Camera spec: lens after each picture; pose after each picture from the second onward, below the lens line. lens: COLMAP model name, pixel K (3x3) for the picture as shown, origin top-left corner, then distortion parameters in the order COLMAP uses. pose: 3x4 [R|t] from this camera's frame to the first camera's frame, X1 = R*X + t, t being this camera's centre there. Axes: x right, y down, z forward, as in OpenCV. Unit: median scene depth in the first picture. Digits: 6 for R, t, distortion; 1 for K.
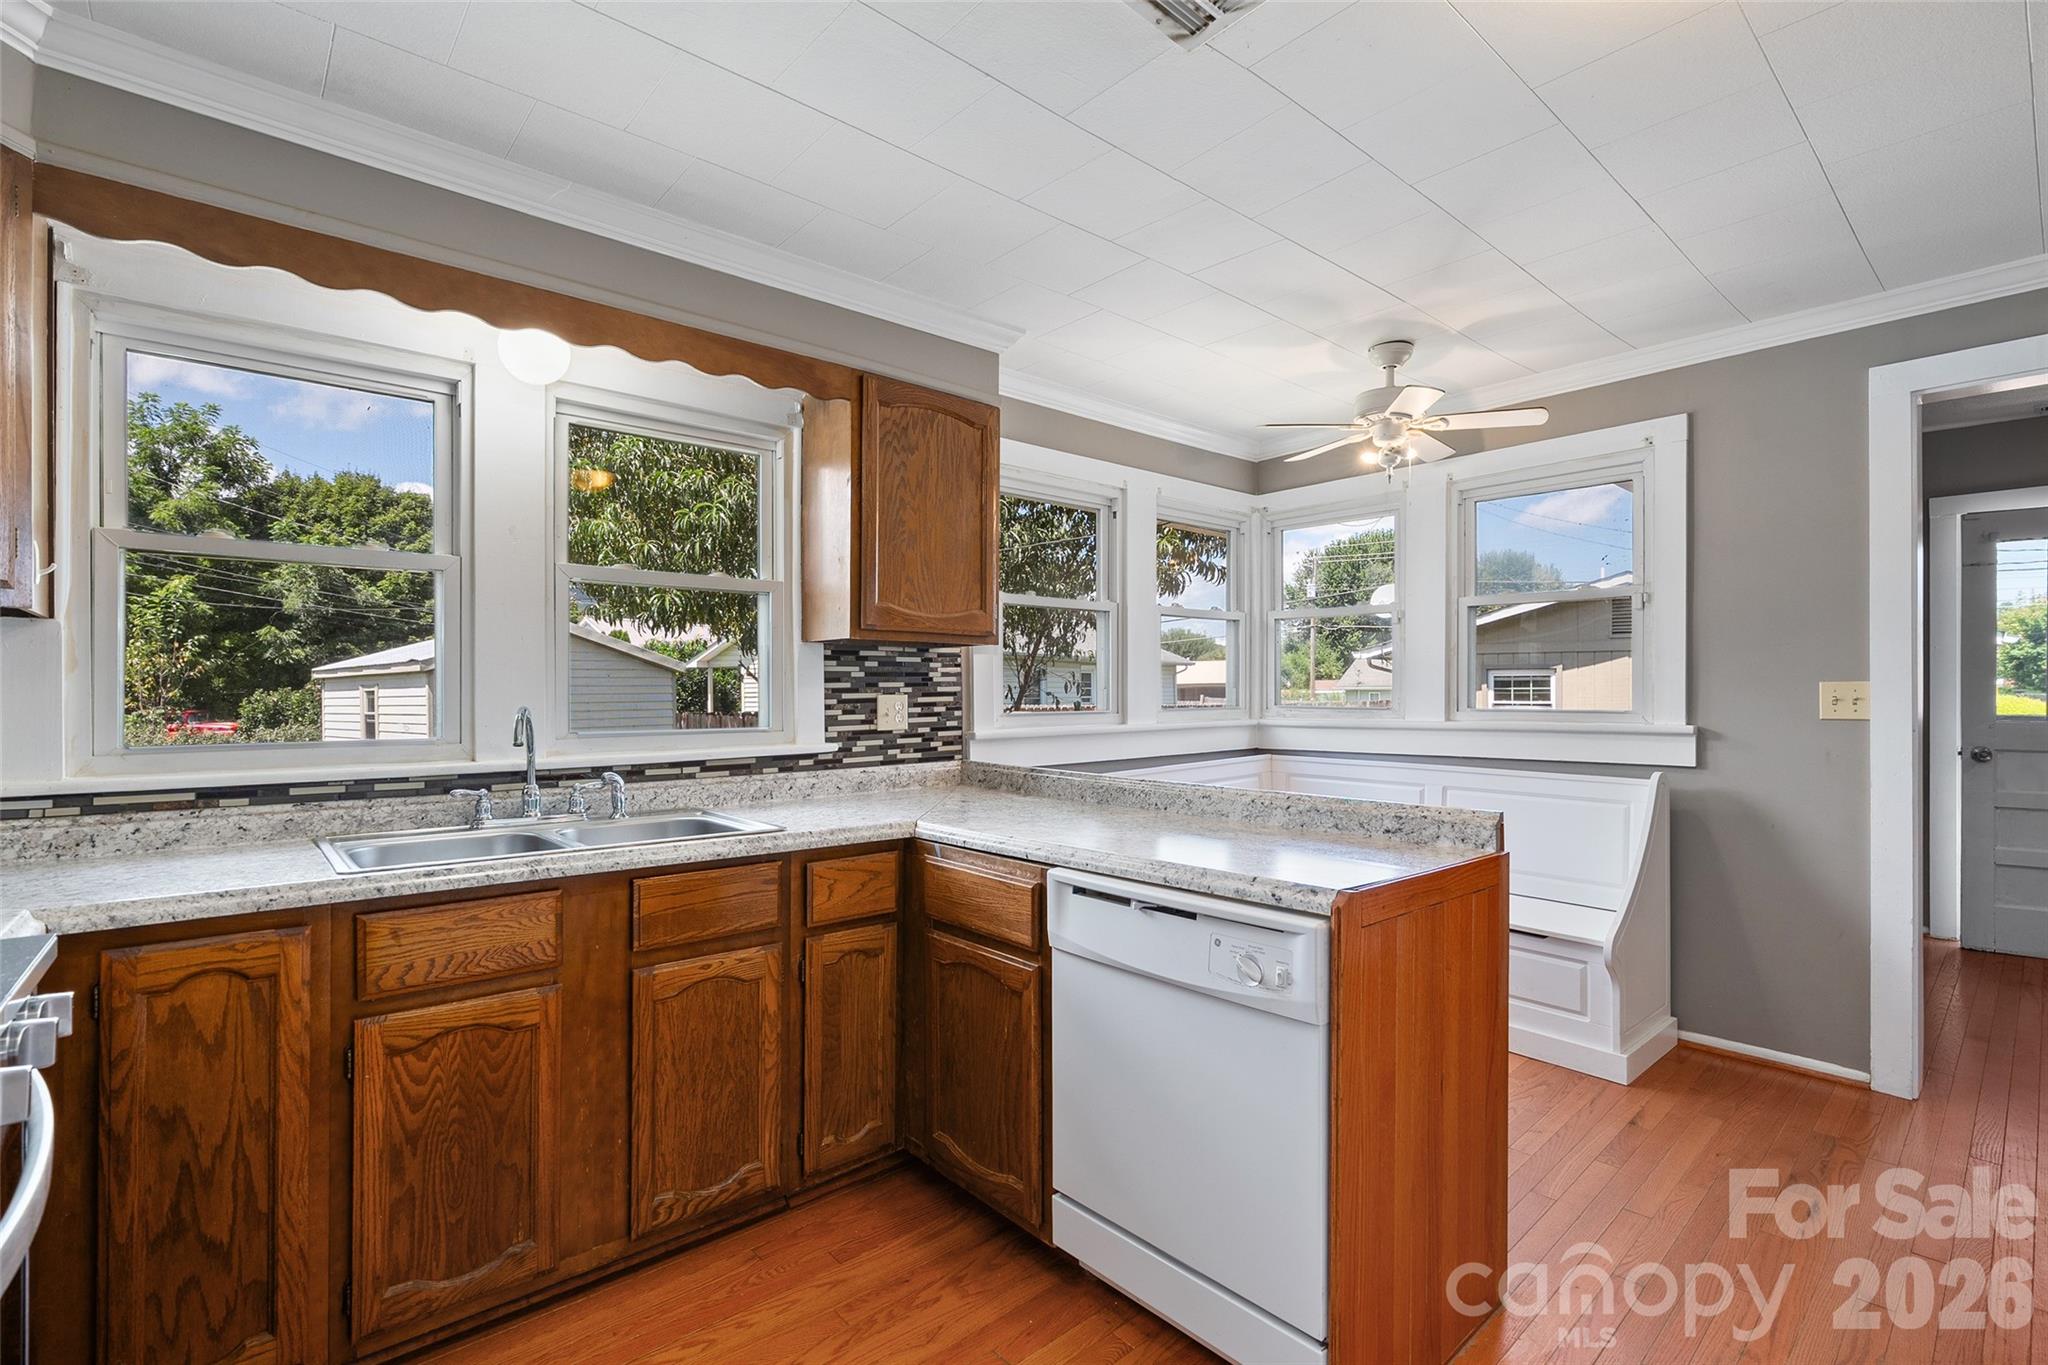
lens RADIAL K [[926.5, 0, 1014.0], [0, 926.5, 694.4], [0, 0, 1]] dist [-0.004100, 0.001186]
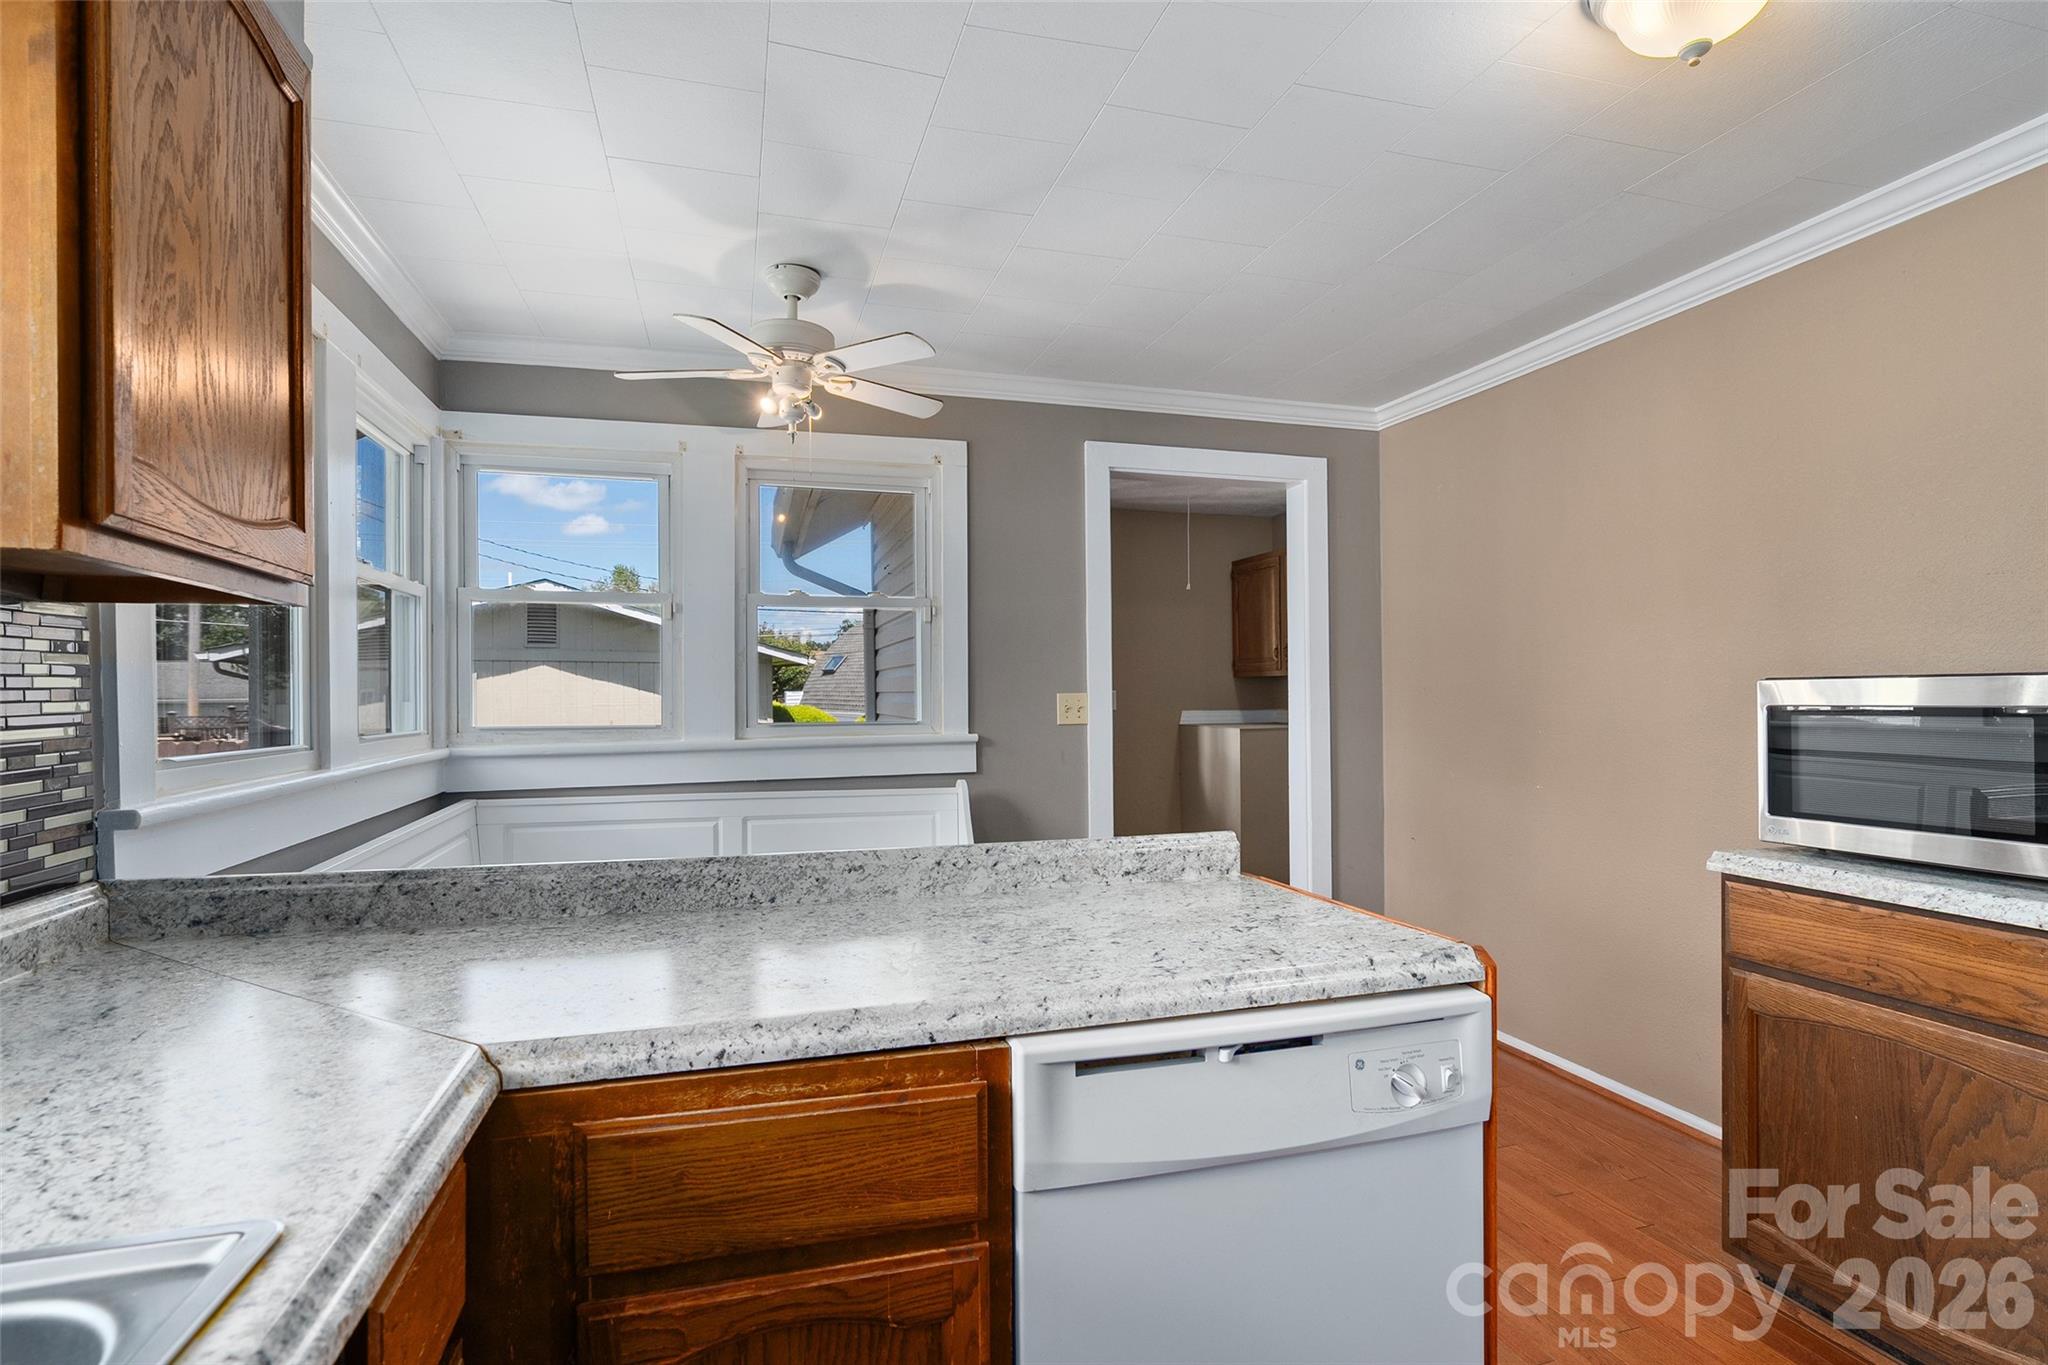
lens RADIAL K [[996.7, 0, 1011.7], [0, 996.7, 696.4], [0, 0, 1]] dist [0.000035, -0.000183]
pose [[0.427160, -0.001292, 0.904175, -0.315304], [0.010873, 0.999934, -0.003708, -0.005283], [-0.904111, 0.011415, 0.427145, 0.505759]]
